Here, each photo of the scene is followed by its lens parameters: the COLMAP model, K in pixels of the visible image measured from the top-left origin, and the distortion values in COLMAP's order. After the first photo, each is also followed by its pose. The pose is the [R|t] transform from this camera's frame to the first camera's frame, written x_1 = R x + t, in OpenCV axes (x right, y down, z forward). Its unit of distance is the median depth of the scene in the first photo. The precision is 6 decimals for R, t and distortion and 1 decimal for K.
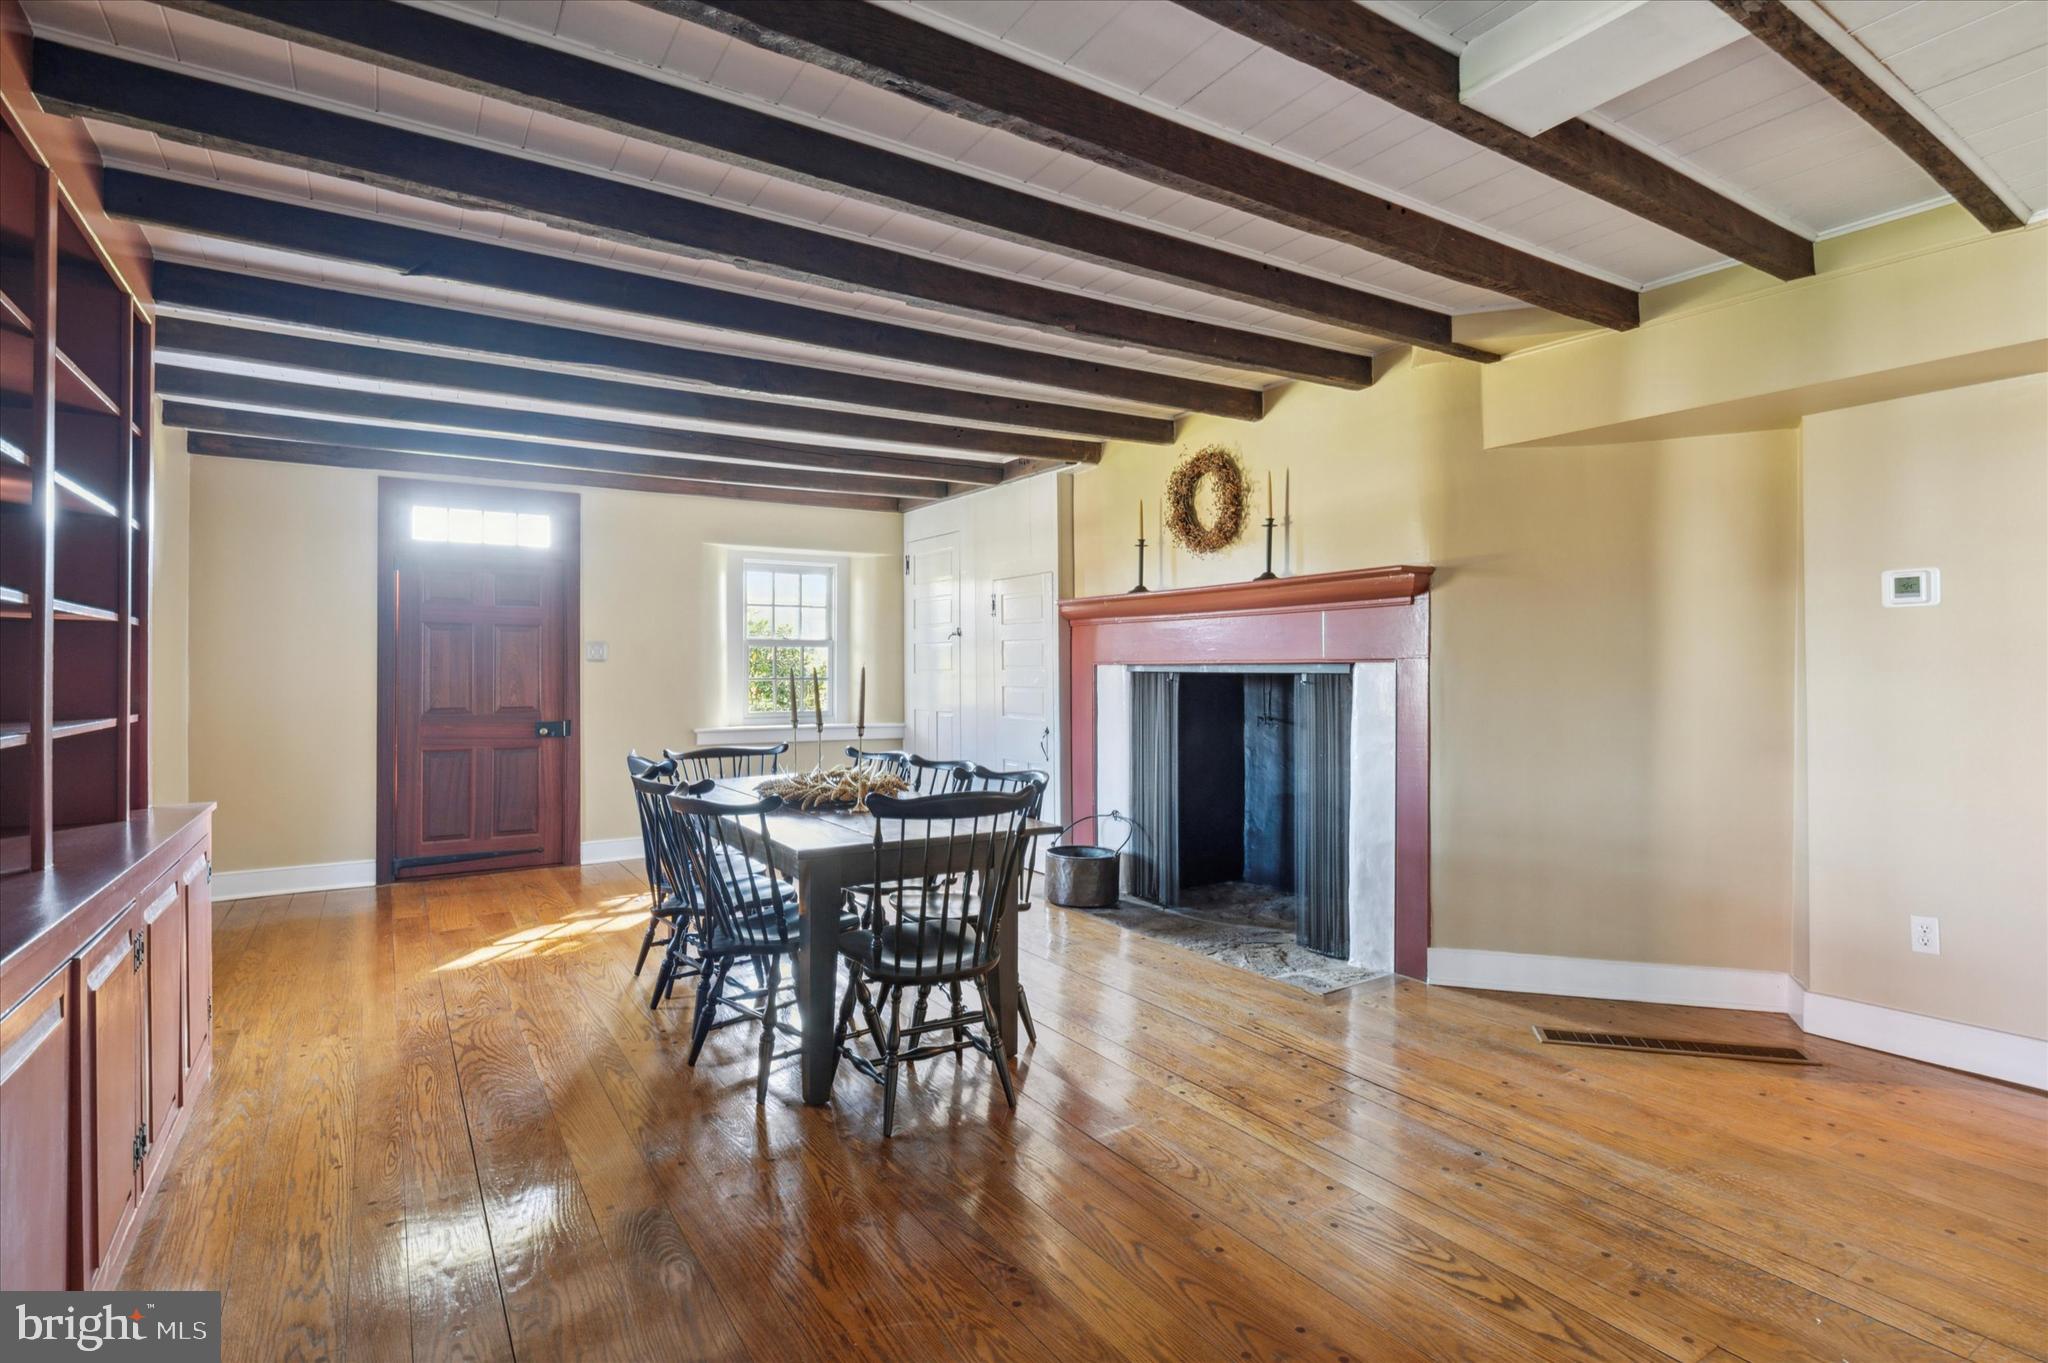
lens RADIAL K [[1005.4, 0, 1033.2], [0, 1005.4, 679.9], [0, 0, 1]] dist [-0.002828, -0.000802]
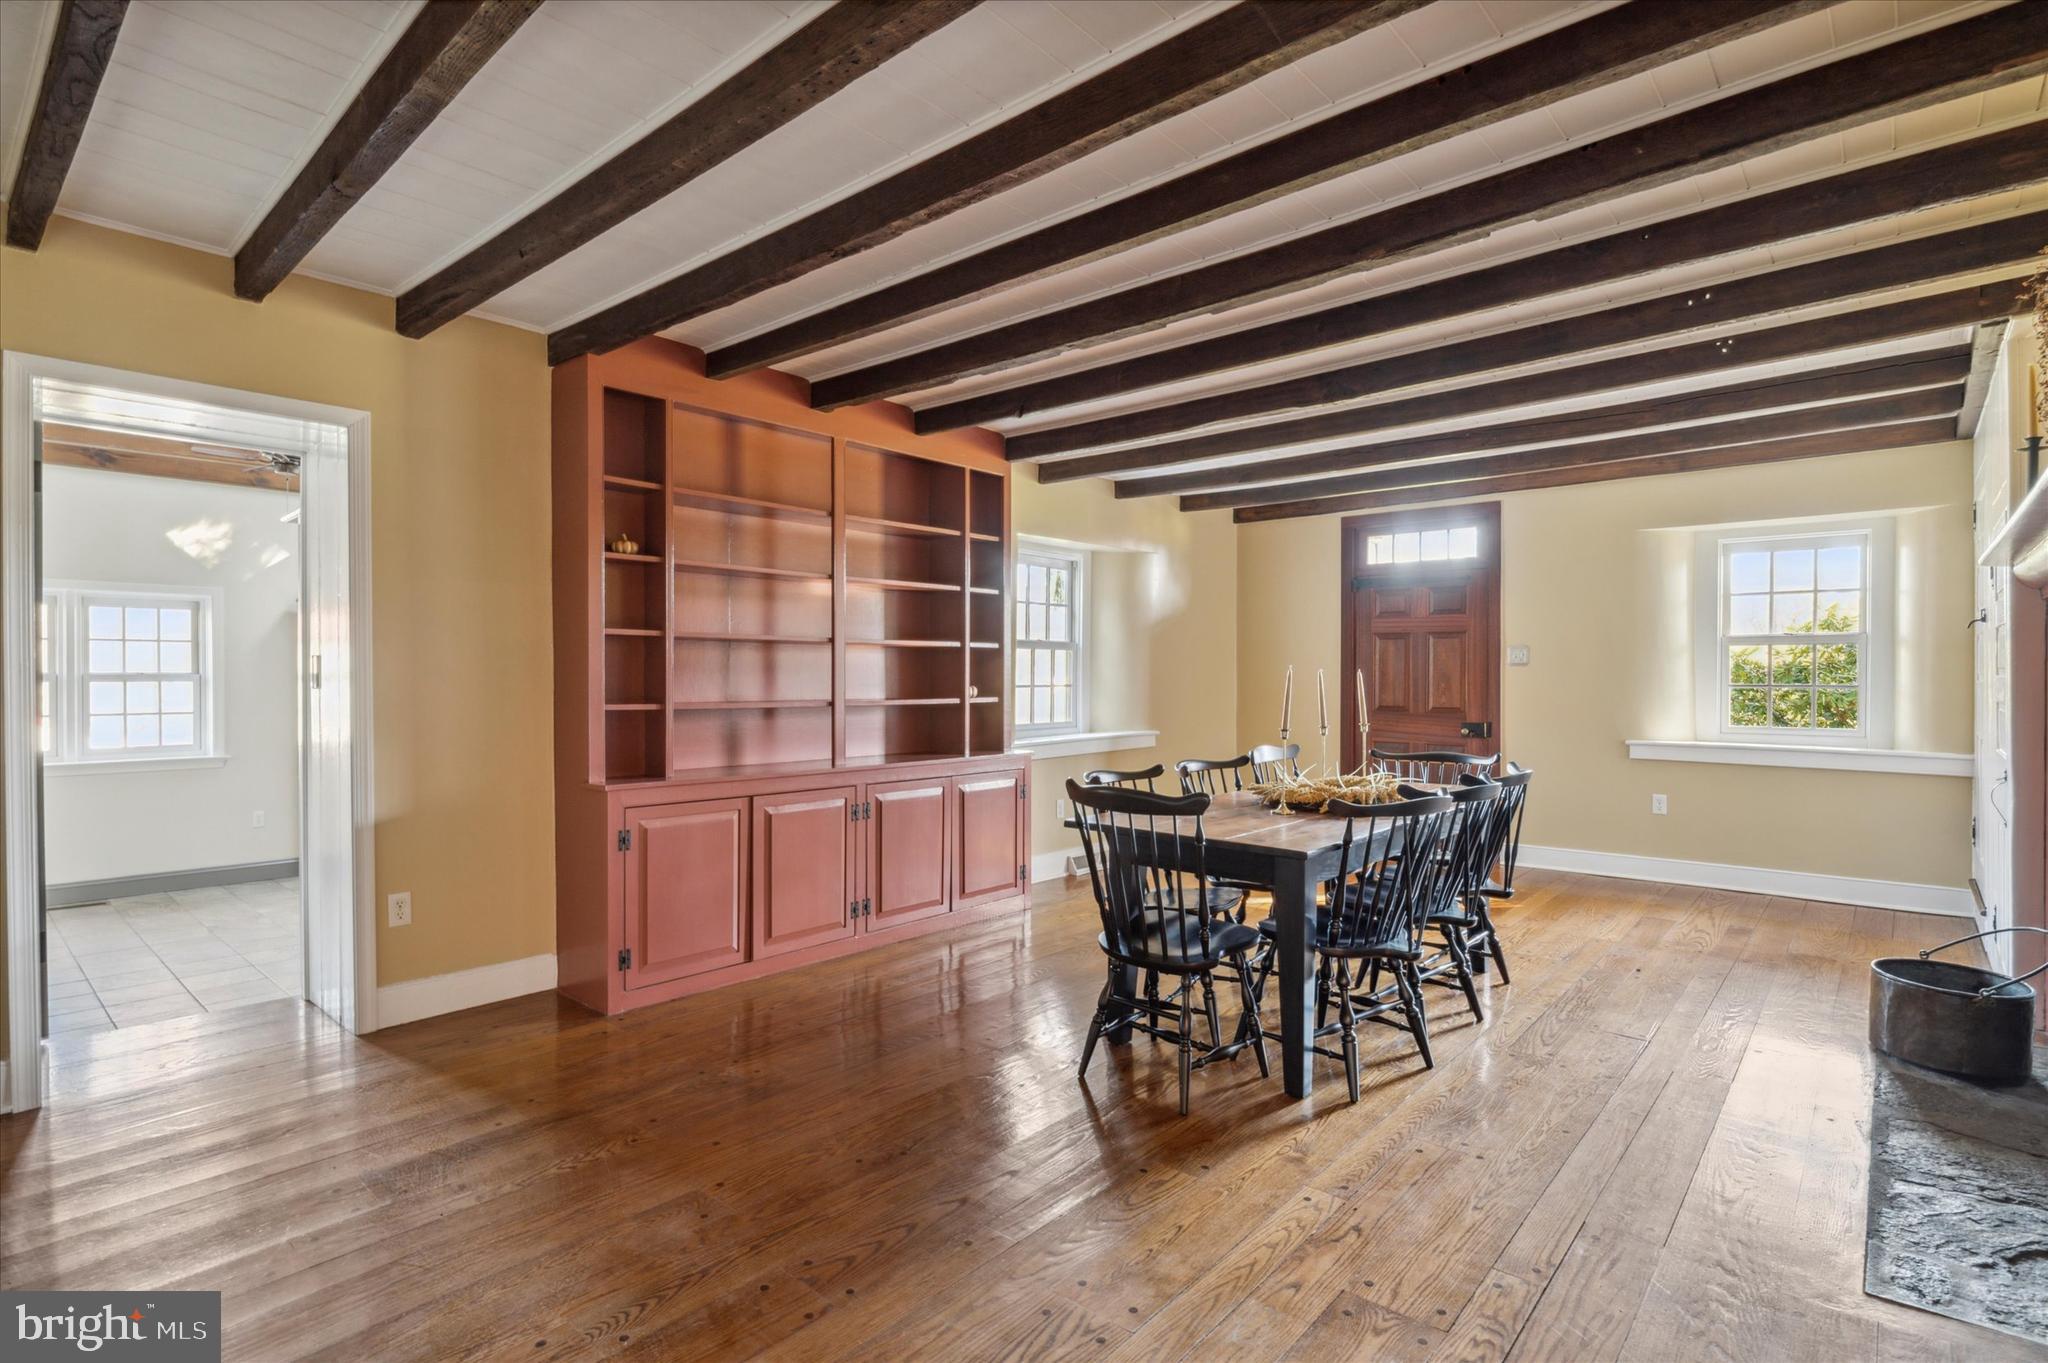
lens RADIAL K [[1005.4, 0, 1033.2], [0, 1005.4, 679.9], [0, 0, 1]] dist [-0.002828, -0.000802]
pose [[0.276830, 0.005132, -0.960905, 0.410500], [-0.014819, 0.999890, 0.001071, 0.002110], [0.960805, 0.013943, 0.276876, 0.274827]]
